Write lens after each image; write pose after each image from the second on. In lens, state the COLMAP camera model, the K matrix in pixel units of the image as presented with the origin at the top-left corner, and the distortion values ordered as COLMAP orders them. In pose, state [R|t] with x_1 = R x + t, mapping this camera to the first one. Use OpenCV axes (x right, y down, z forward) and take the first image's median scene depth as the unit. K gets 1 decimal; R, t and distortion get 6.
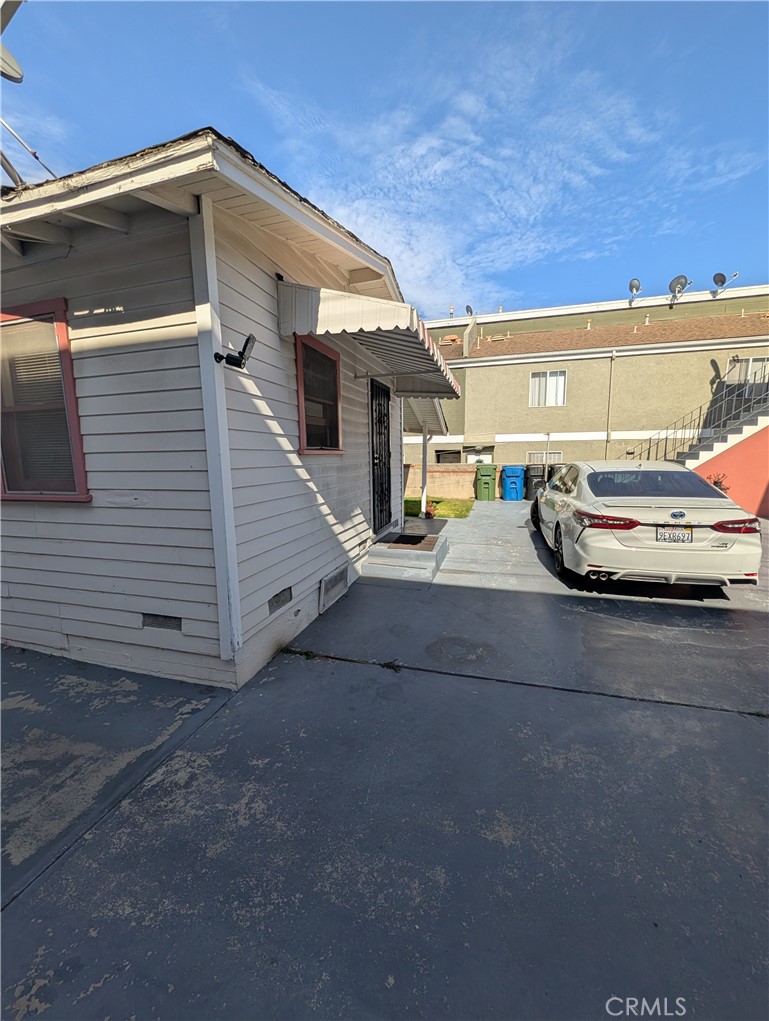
lens RADIAL K [[392.0, 0, 385.8], [0, 392.0, 513.5], [0, 0, 1]] dist [-0.002153, 0.000212]
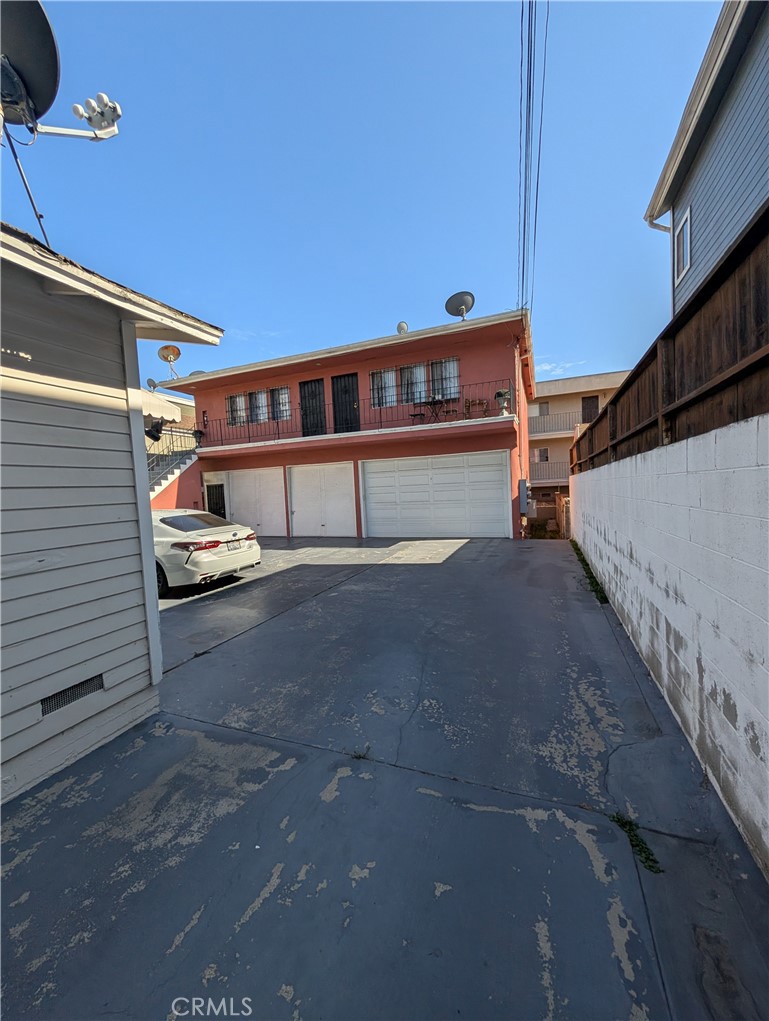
lens RADIAL K [[392.0, 0, 385.8], [0, 392.0, 513.5], [0, 0, 1]] dist [-0.002153, 0.000212]
pose [[0.095641, -0.051238, 0.994096, -1.392492], [0.194573, 0.980372, 0.031811, -0.018788], [-0.976214, 0.190382, 0.103734, 0.128902]]
